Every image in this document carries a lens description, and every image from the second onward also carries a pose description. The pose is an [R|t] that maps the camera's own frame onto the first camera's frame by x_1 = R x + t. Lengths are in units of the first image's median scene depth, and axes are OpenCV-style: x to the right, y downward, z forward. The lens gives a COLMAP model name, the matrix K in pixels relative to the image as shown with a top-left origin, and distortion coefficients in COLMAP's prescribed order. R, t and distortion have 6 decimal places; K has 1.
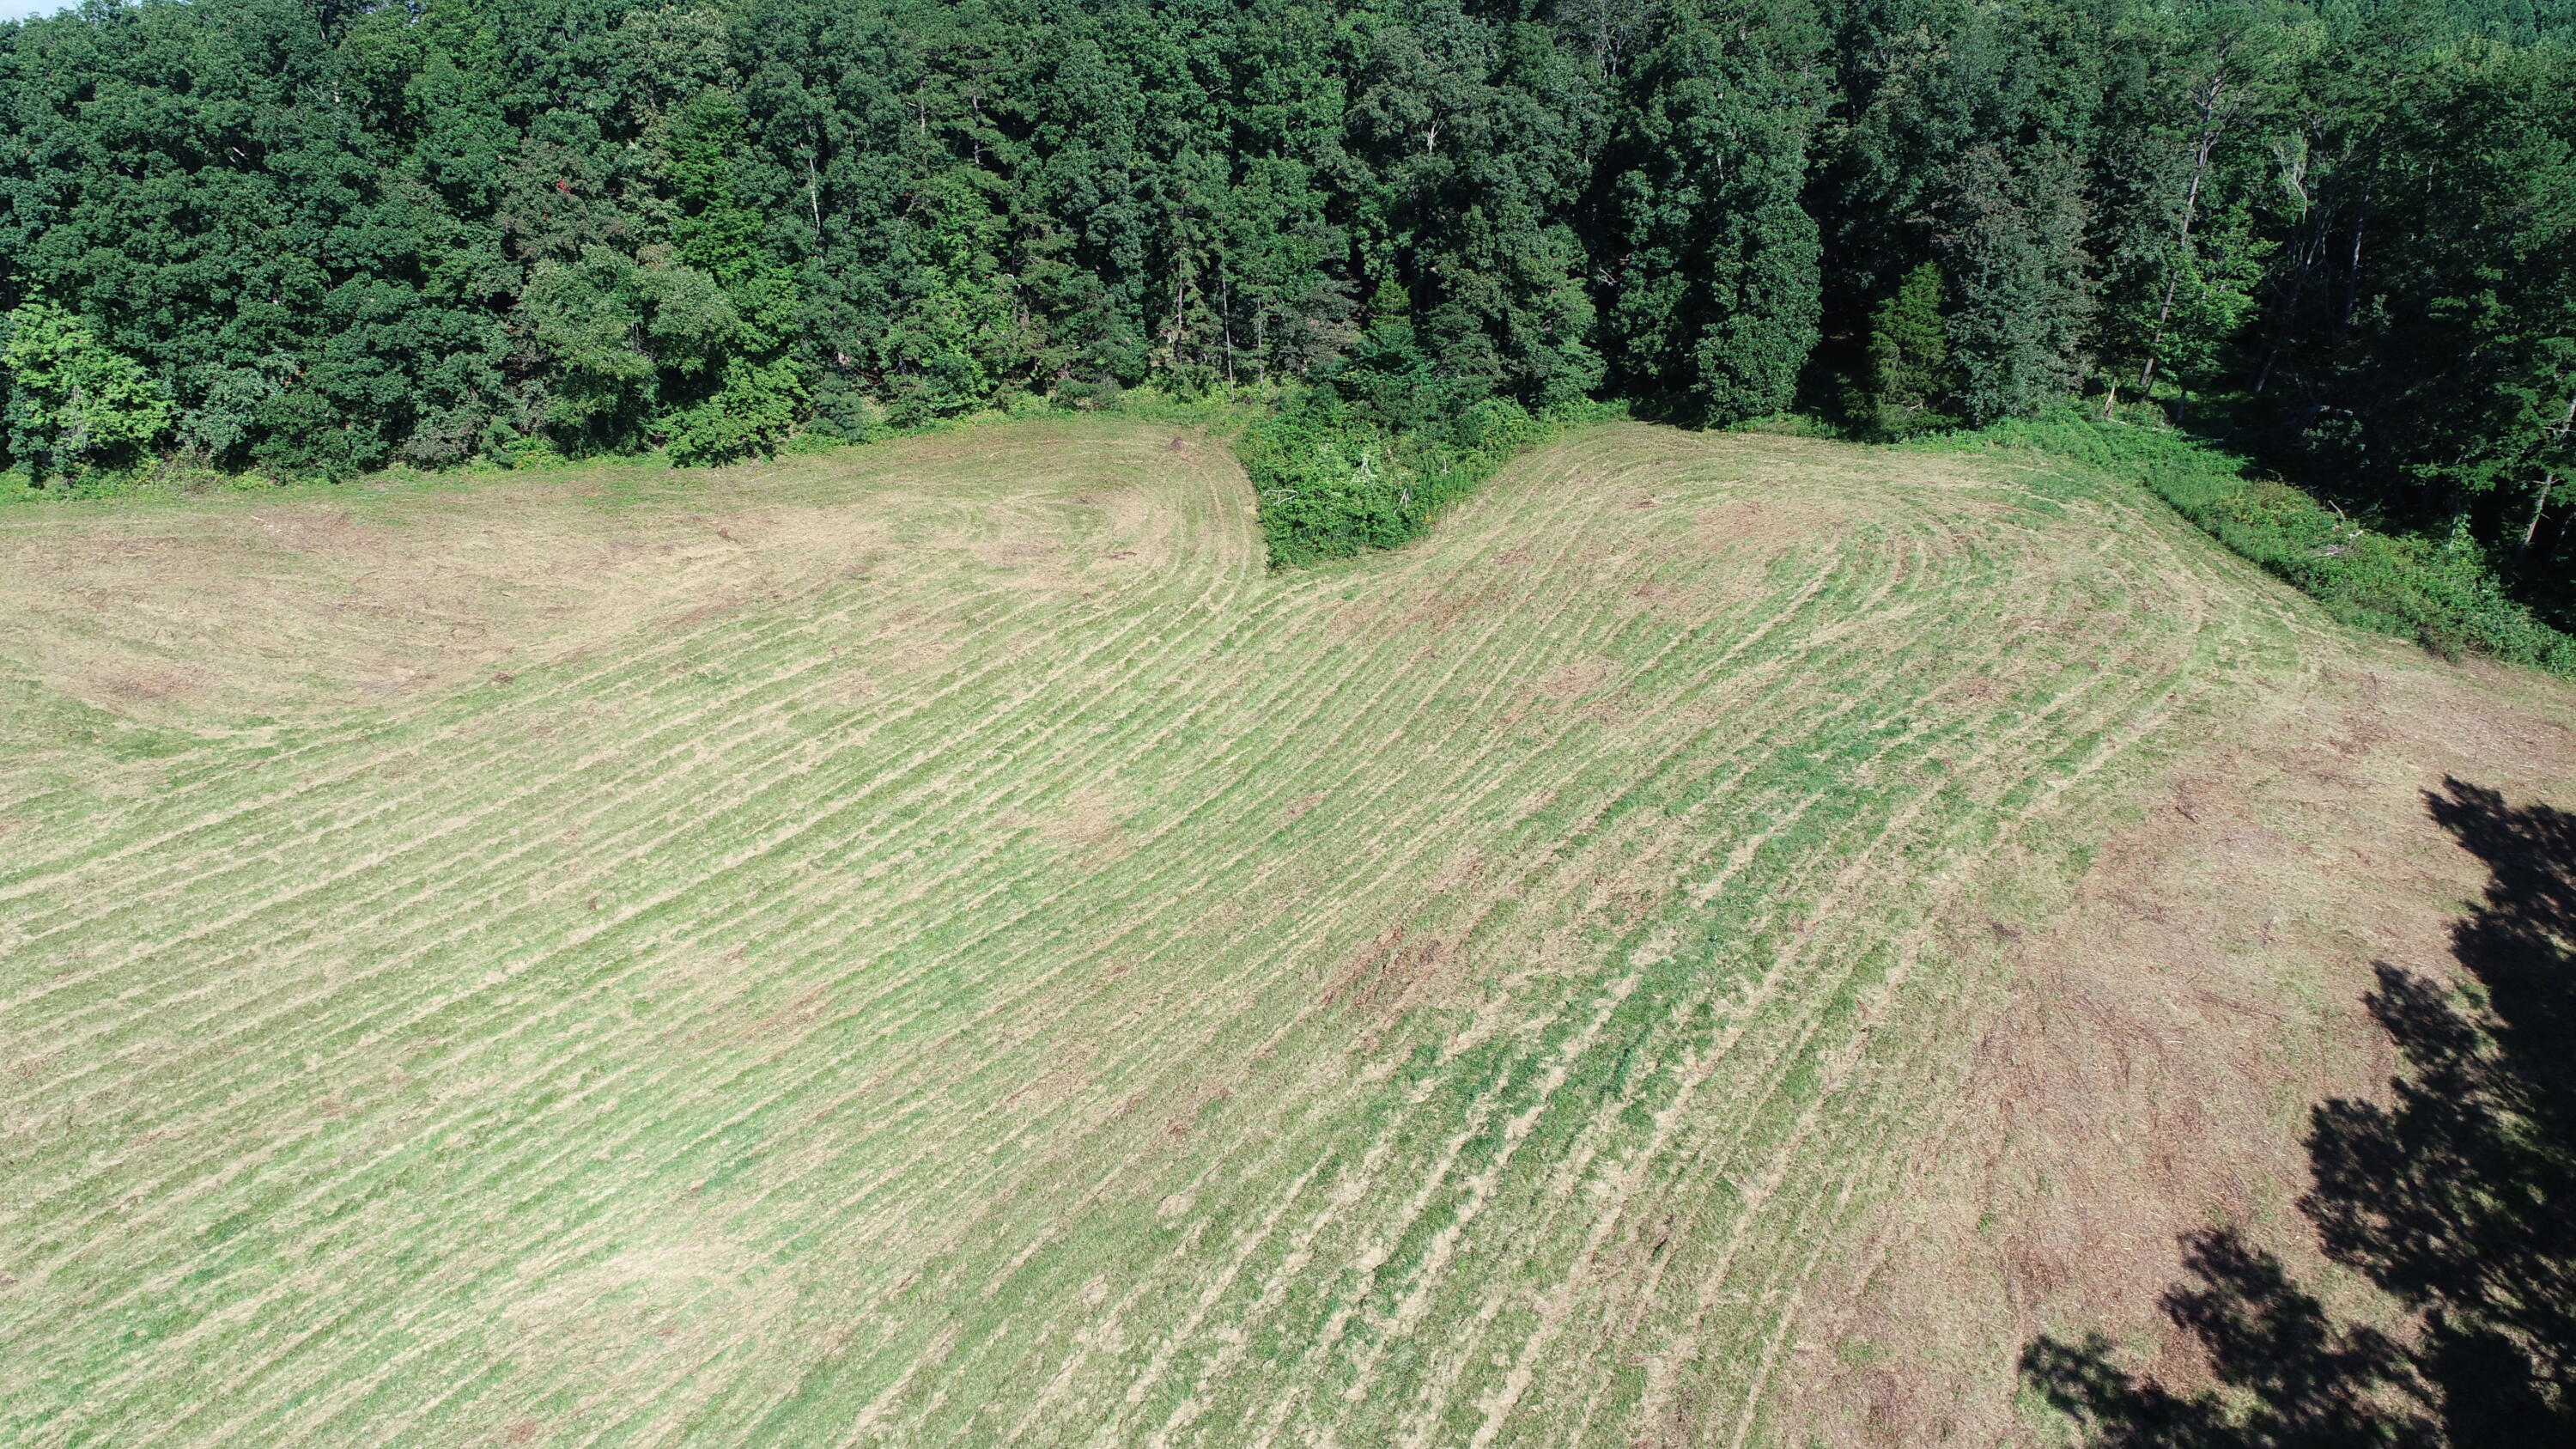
lens RADIAL K [[1740.4, 0, 1282.7], [0, 1740.4, 726.1], [0, 0, 1]] dist [0.004353, 0.001133]
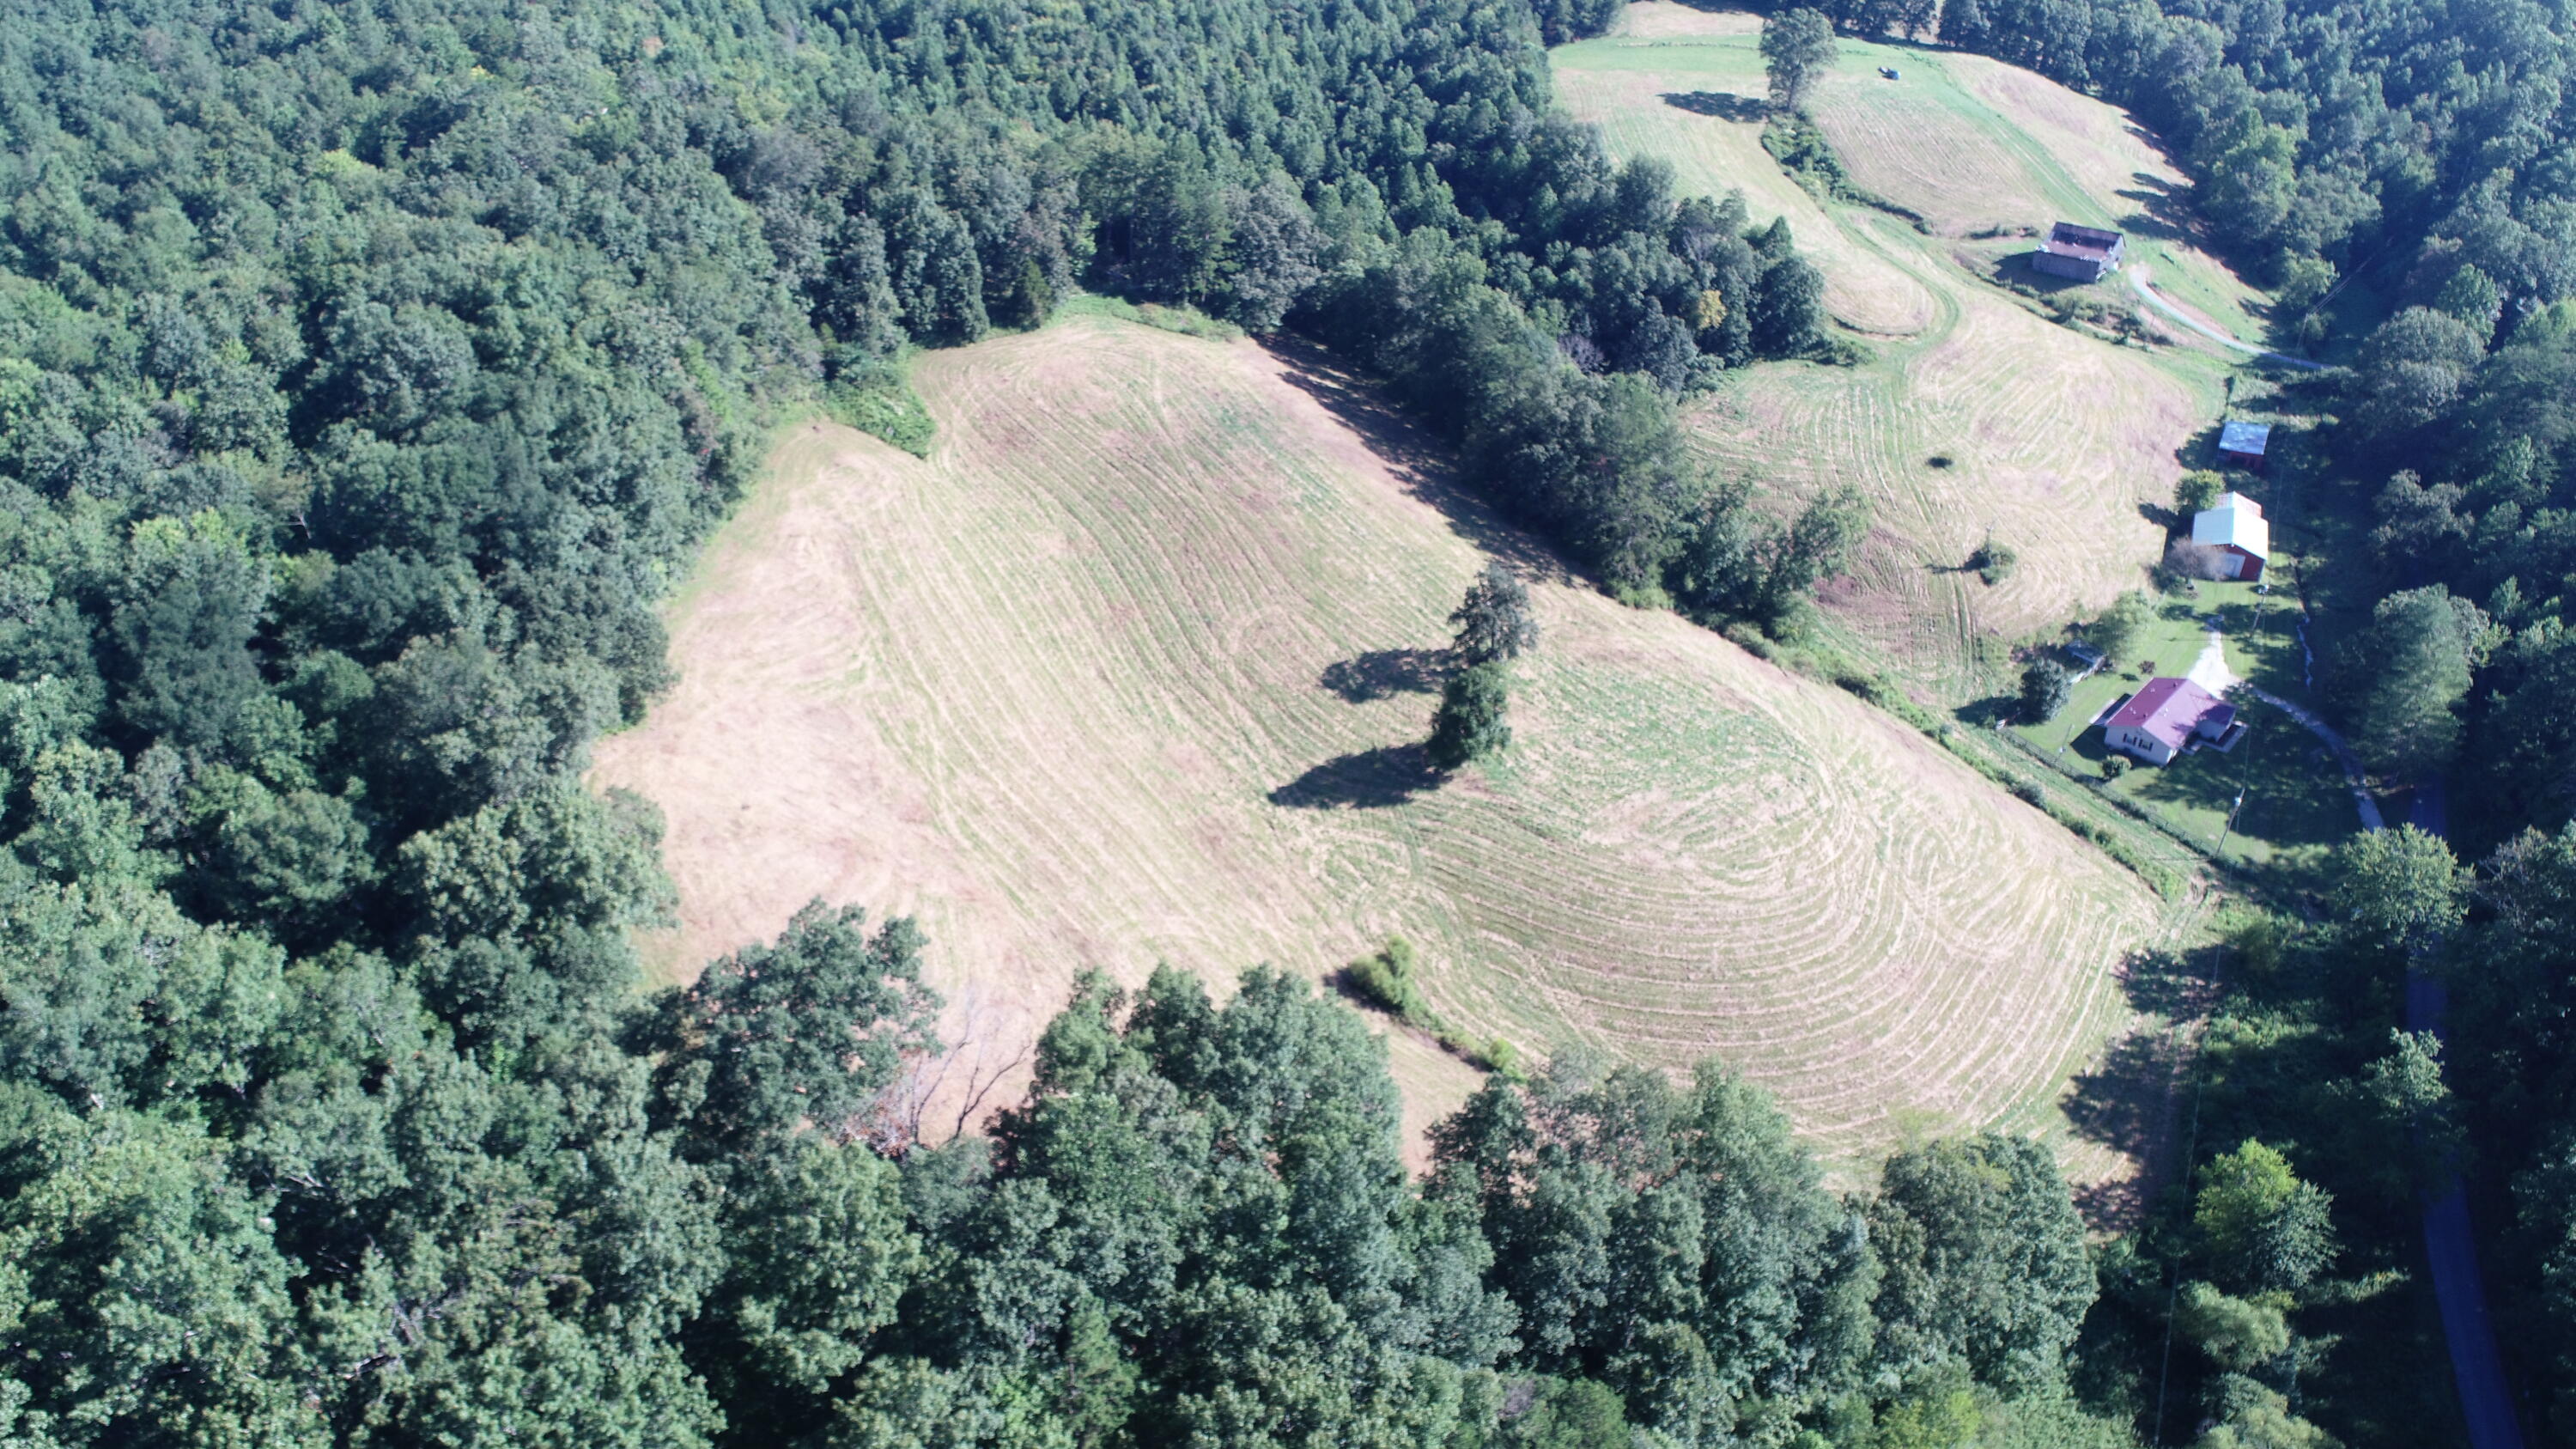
lens RADIAL K [[1727.5, 0, 1288.0], [0, 1727.5, 724.5], [0, 0, 1]] dist [0.000590, 0.000692]
pose [[0.365699, -0.488383, 0.792304, -2.118997], [0.327754, 0.864315, 0.381492, -0.581654], [-0.871115, 0.120169, 0.476149, -0.576119]]
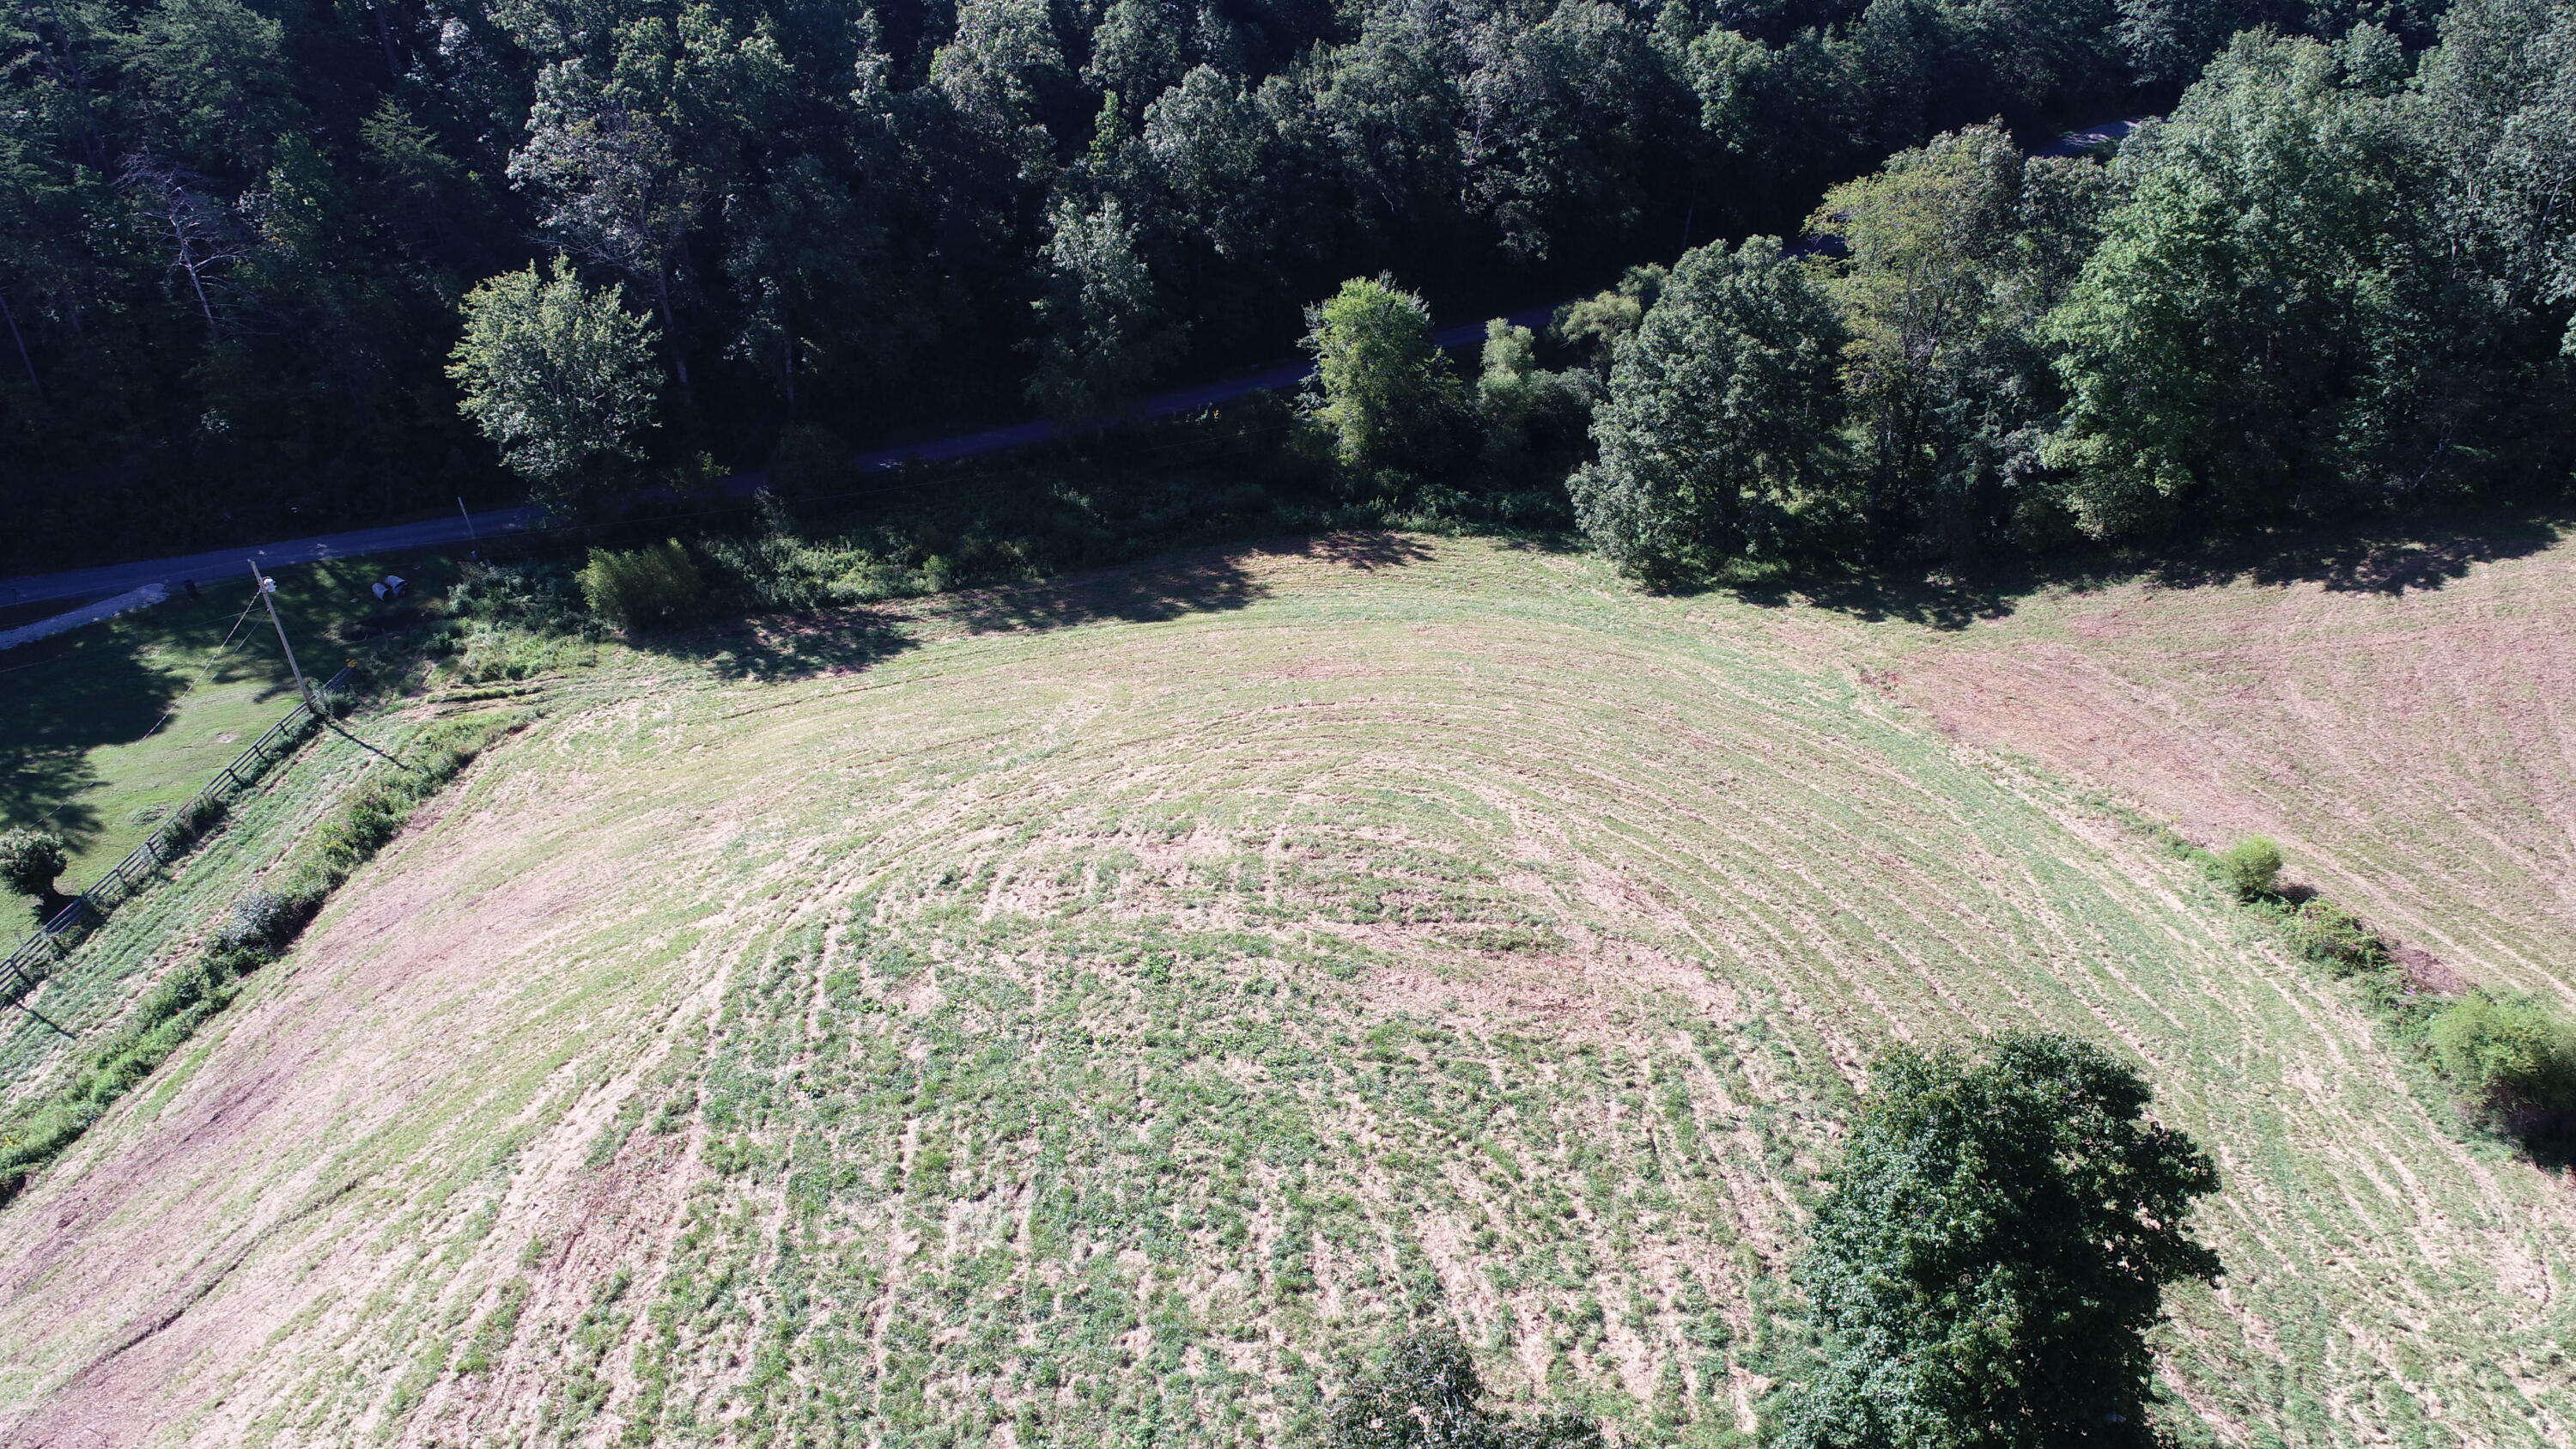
lens RADIAL K [[1740.4, 0, 1282.7], [0, 1740.4, 726.1], [0, 0, 1]] dist [0.004353, 0.001133]
pose [[-0.849855, 0.284727, -0.443483, -0.079858], [-0.185067, 0.626674, 0.756987, -0.100865], [0.493454, 0.725403, -0.479888, 0.240923]]
